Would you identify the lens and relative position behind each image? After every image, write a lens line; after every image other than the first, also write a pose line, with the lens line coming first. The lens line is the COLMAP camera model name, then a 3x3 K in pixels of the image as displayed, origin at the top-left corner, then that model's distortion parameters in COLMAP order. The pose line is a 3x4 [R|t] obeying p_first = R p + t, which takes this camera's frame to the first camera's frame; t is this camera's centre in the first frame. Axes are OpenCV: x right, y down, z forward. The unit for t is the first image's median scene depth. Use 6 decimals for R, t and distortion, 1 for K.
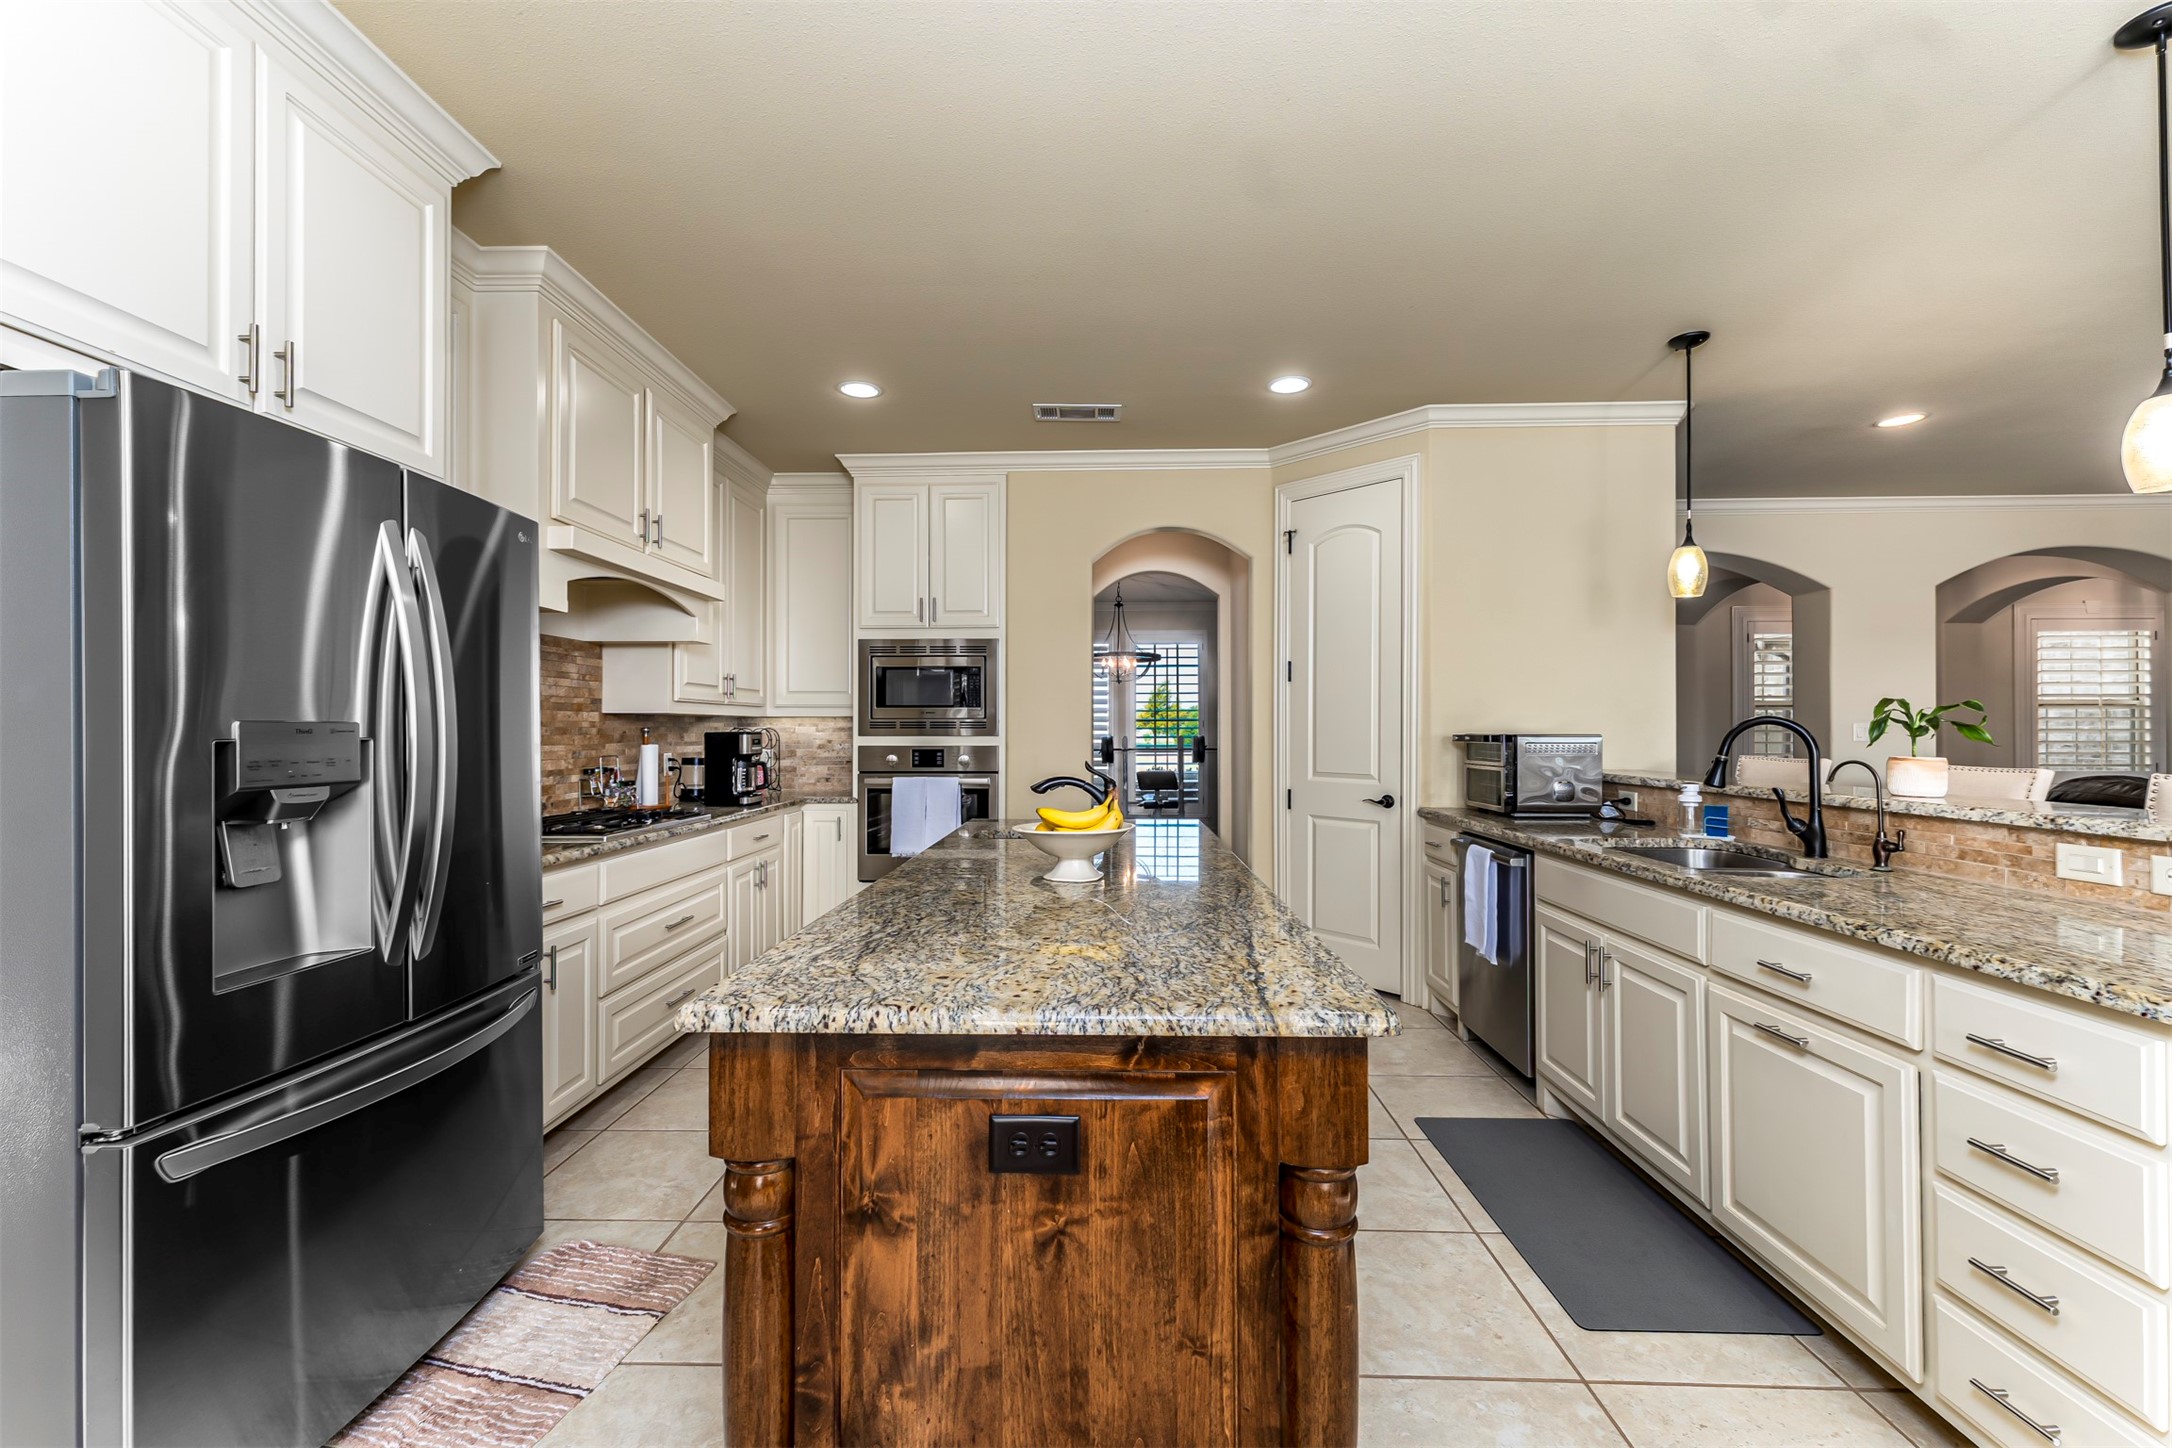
lens RADIAL K [[896.7, 0, 1087.0], [0, 896.7, 720.3], [0, 0, 1]] dist [0.004702, 0.000300]
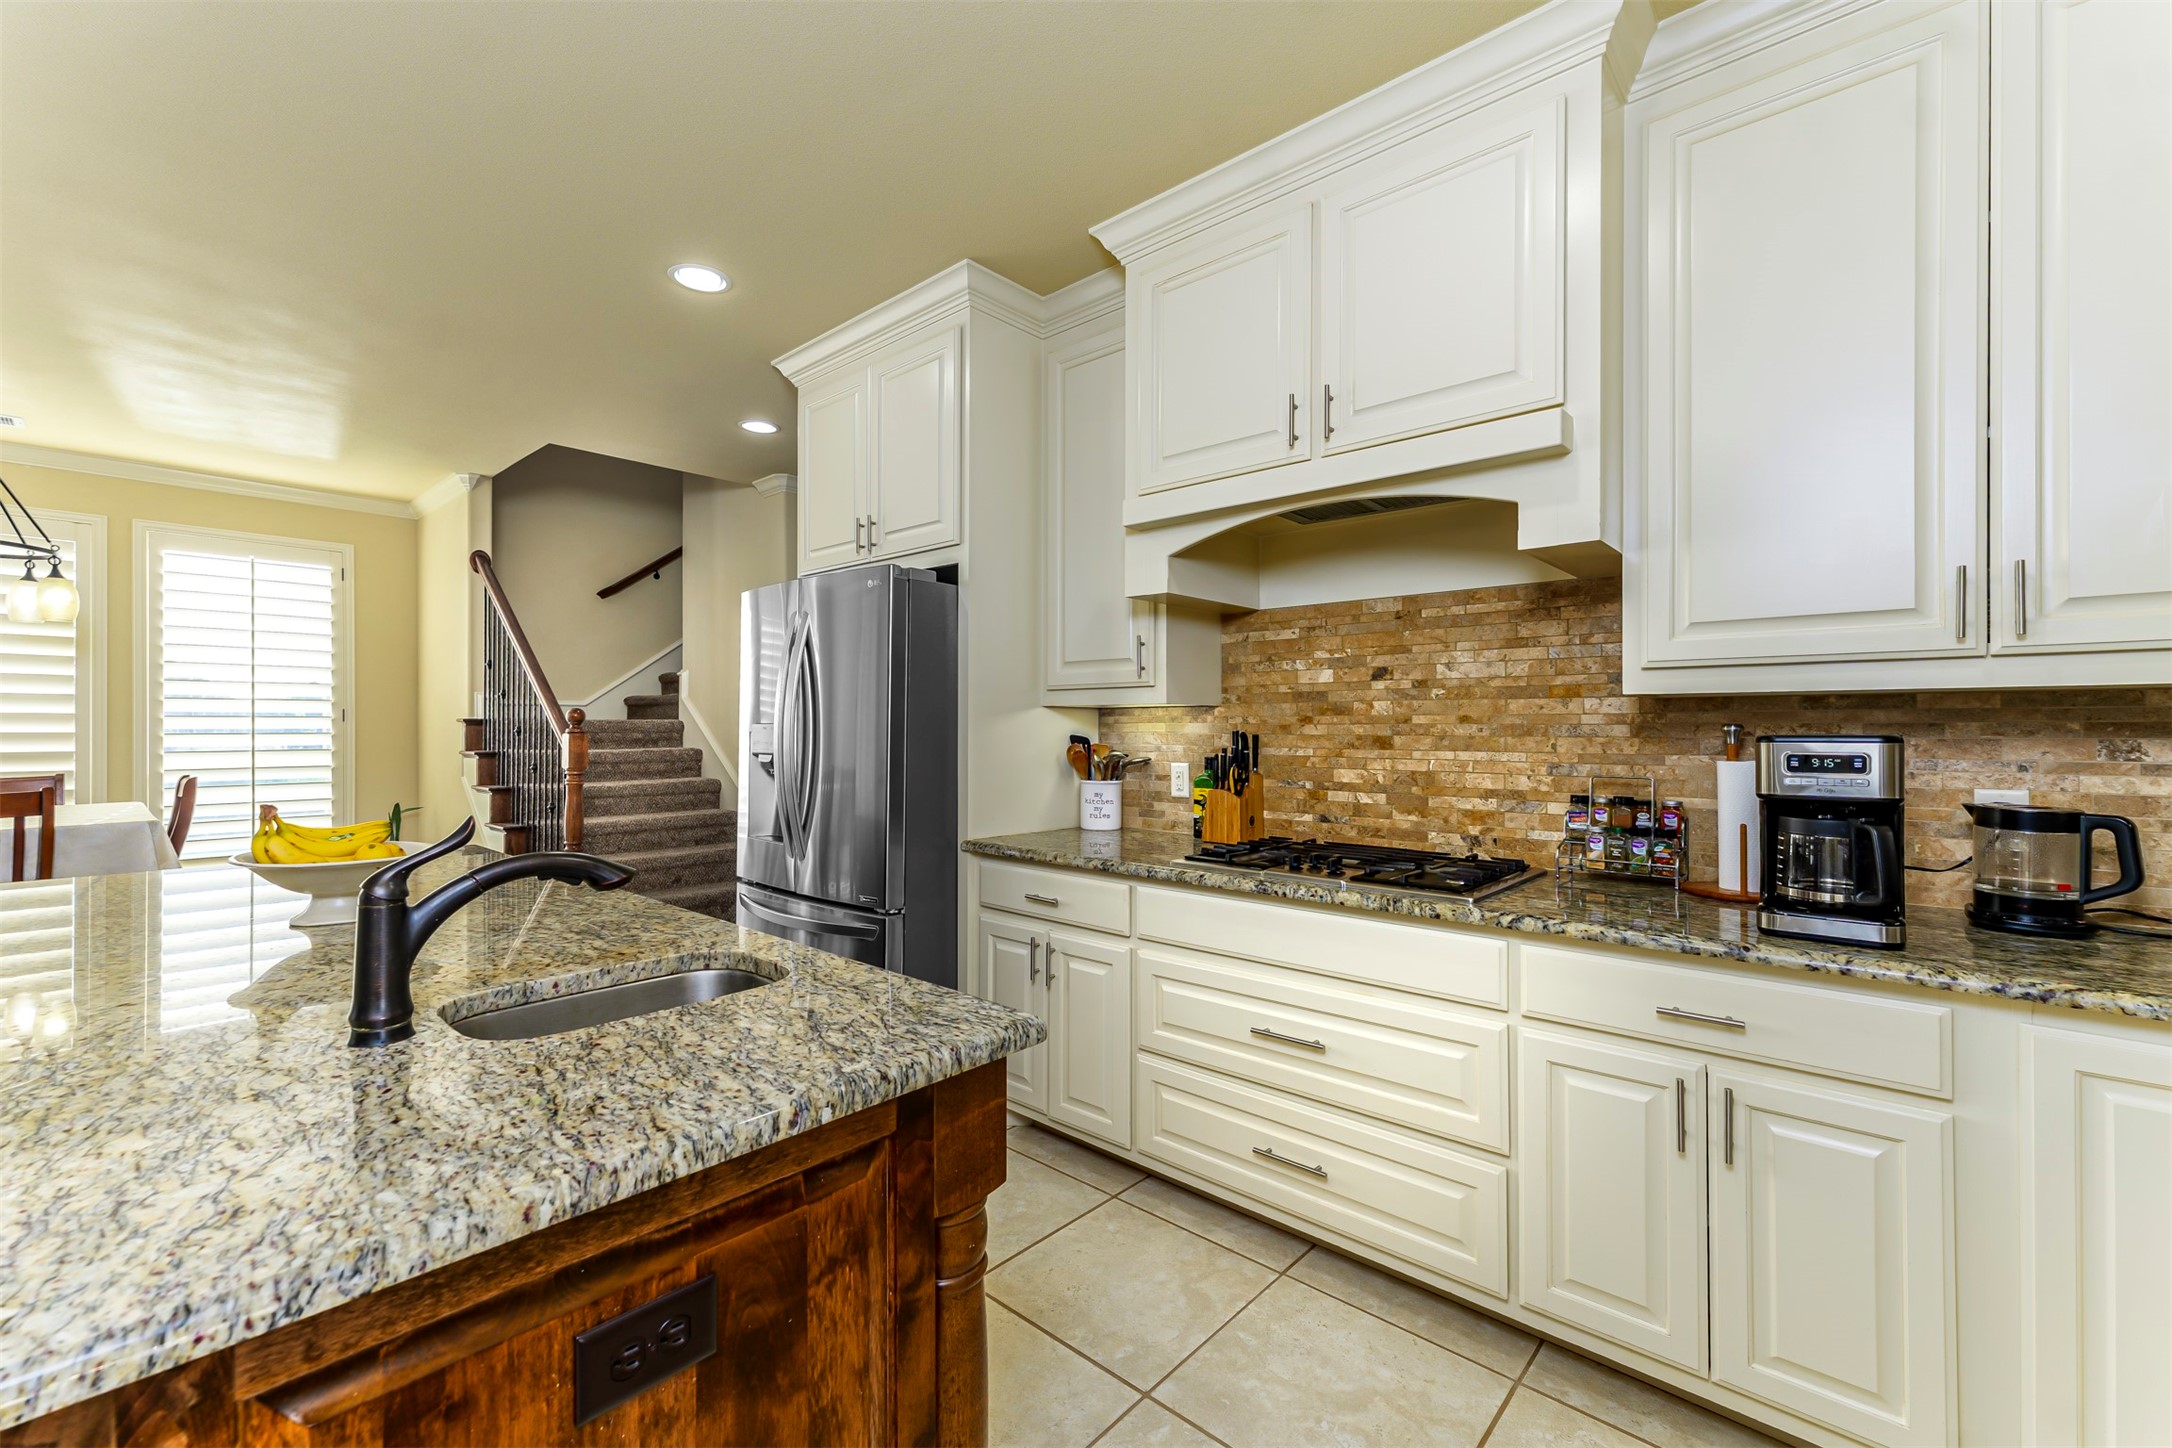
lens RADIAL K [[896.7, 0, 1113.2], [0, 896.7, 723.6], [0, 0, 1]] dist [0.004702, 0.000300]
pose [[-0.626644, -0.005166, -0.779288, 0.092998], [0.004698, 0.999935, -0.010406, 0.012219], [0.779291, -0.010182, -0.626579, 1.156892]]
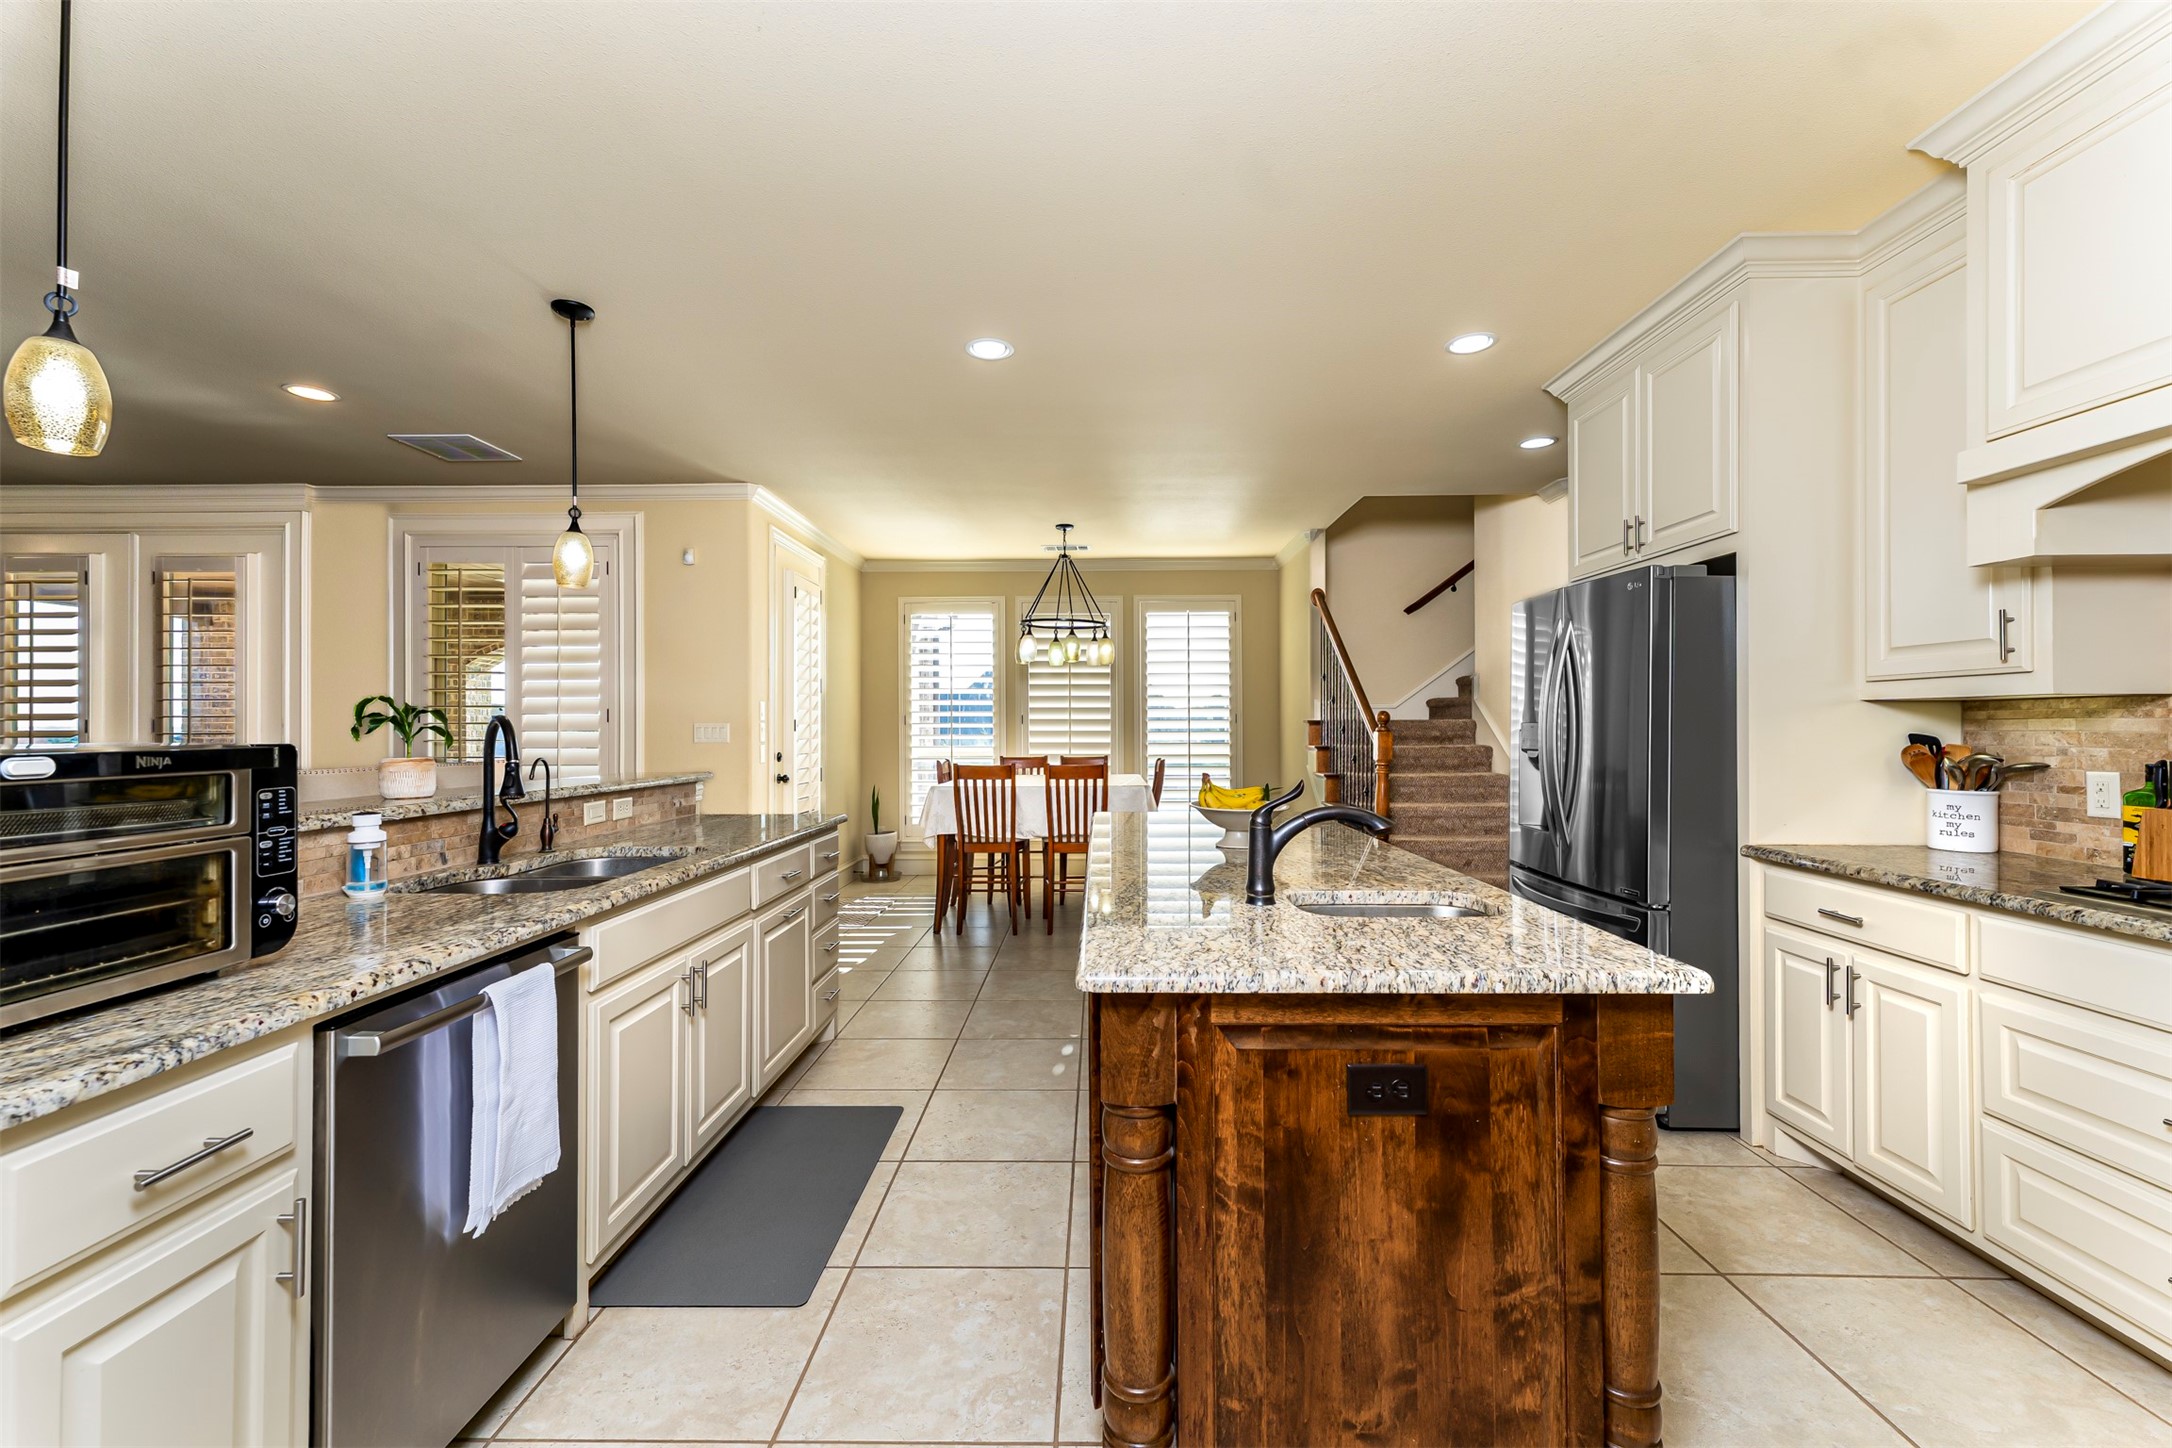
lens RADIAL K [[896.7, 0, 1085.1], [0, 896.7, 722.3], [0, 0, 1]] dist [0.004702, 0.000300]
pose [[-0.999776, 0.000921, -0.021167, 0.119808], [0.001206, 0.999908, -0.013496, 0.013696], [0.021152, -0.013519, -0.999685, 1.278499]]
